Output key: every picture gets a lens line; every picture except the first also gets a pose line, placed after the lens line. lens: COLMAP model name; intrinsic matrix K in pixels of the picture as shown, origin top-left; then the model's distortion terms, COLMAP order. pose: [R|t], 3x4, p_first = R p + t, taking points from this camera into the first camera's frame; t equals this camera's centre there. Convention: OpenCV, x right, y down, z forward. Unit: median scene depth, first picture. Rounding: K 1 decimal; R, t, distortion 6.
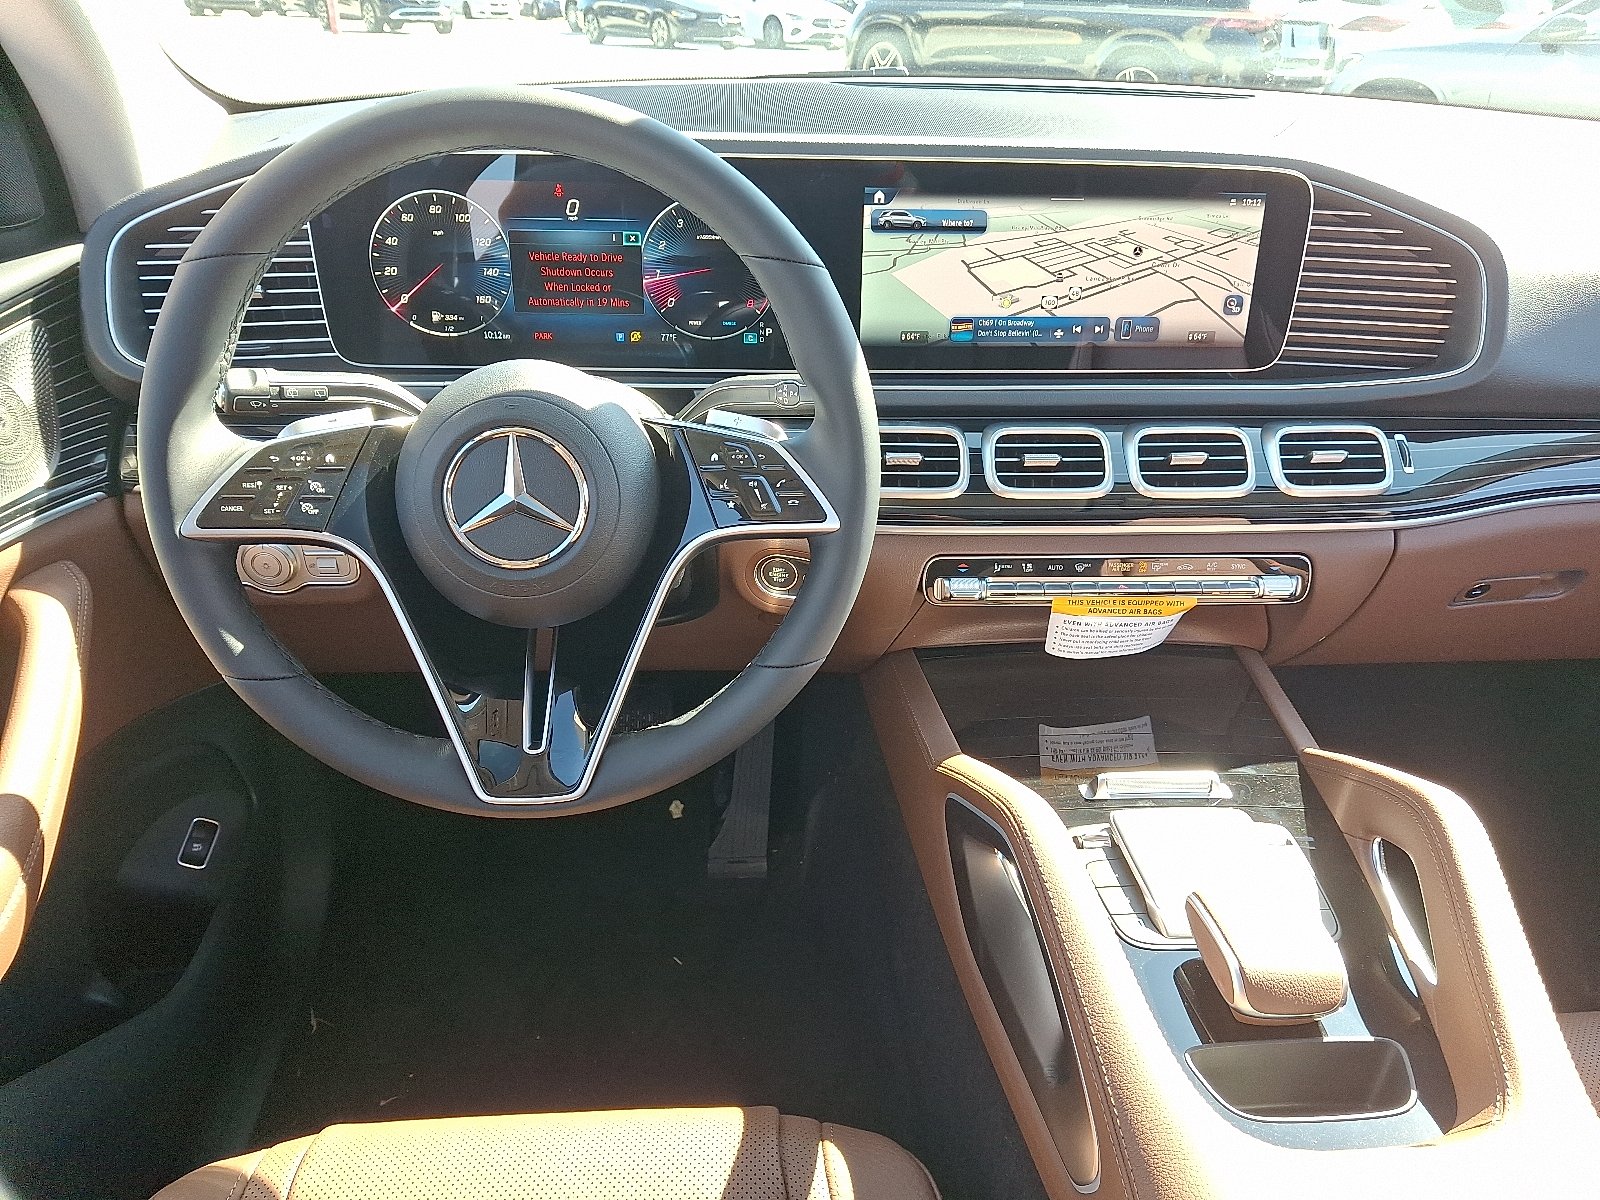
lens RADIAL K [[1153.6, 0, 800.0], [0, 1153.6, 600.0], [0, 0, 1]] dist [0.030380, -0.137701]
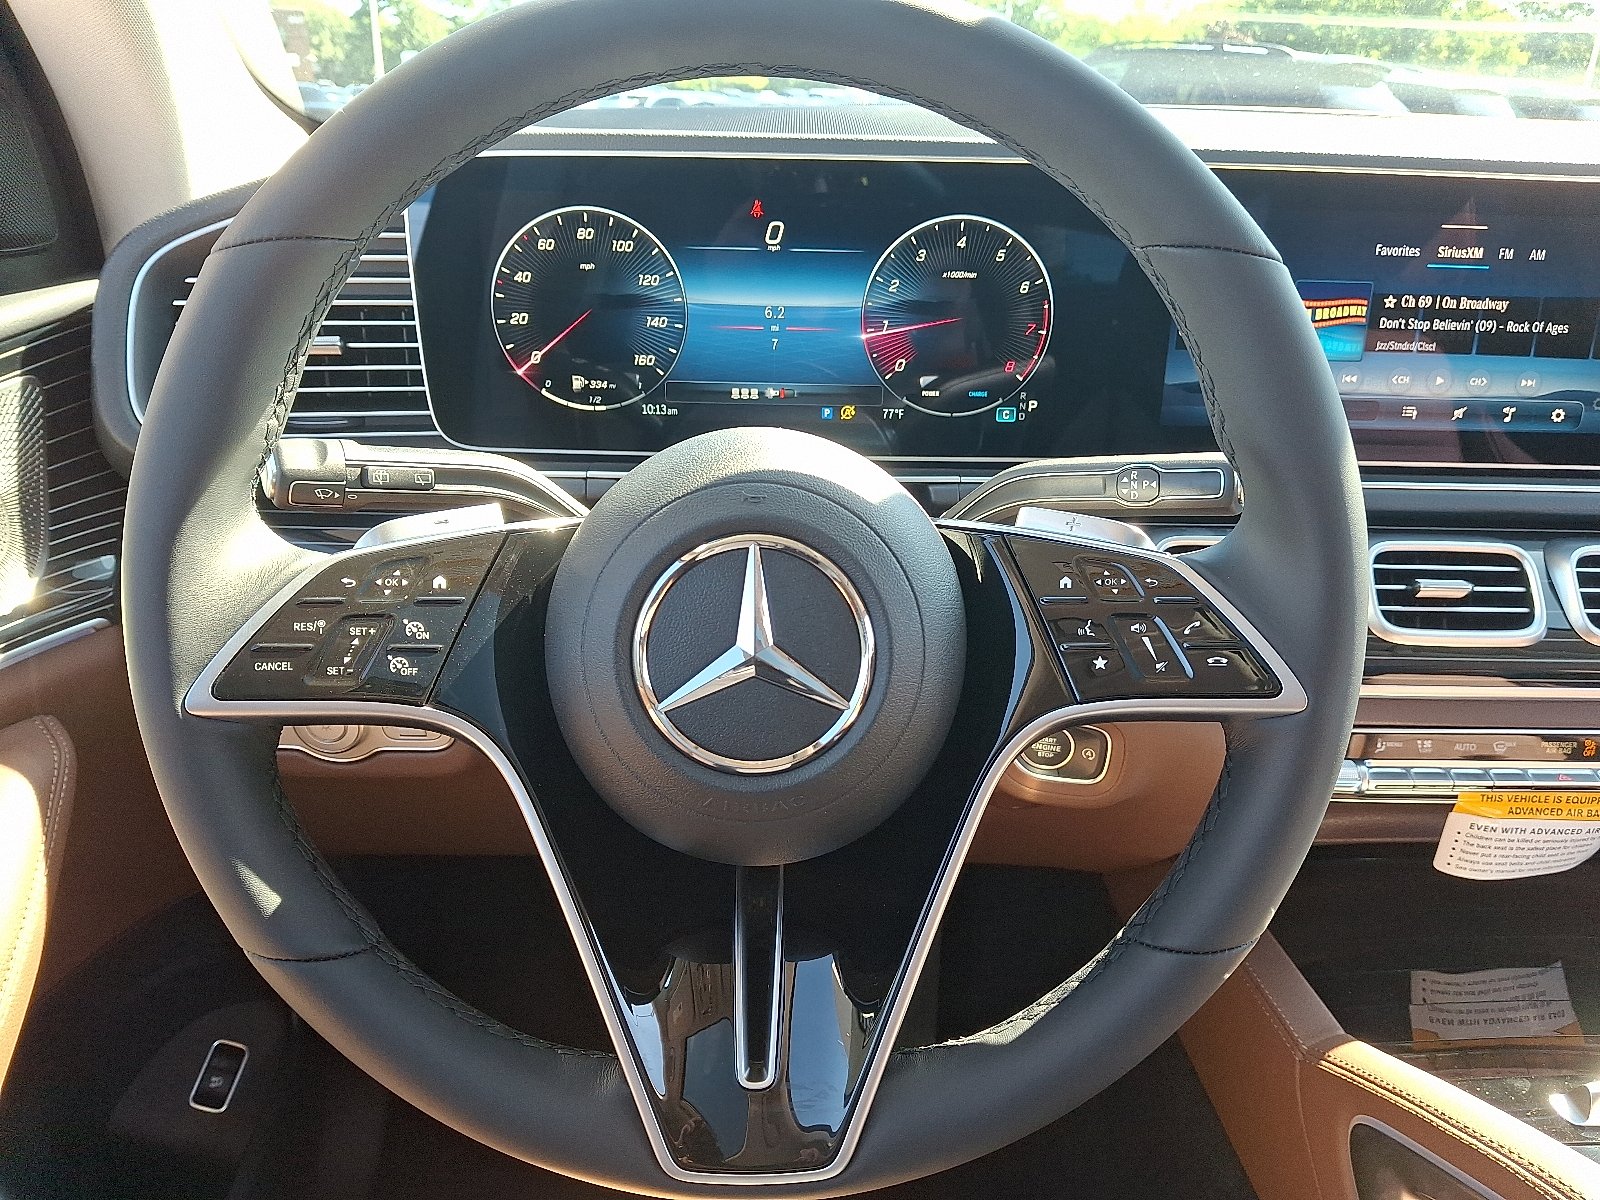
lens RADIAL K [[1409.9, 0, 896.1], [0, 1409.9, 599.9], [0, 0, 1]] dist [0.099049, -0.304003]
pose [[0.998523, 0.011478, -0.053108, -0.107371], [-0.016999, 0.994357, -0.104713, -0.033229], [0.051607, 0.105461, 0.993083, 0.229082]]
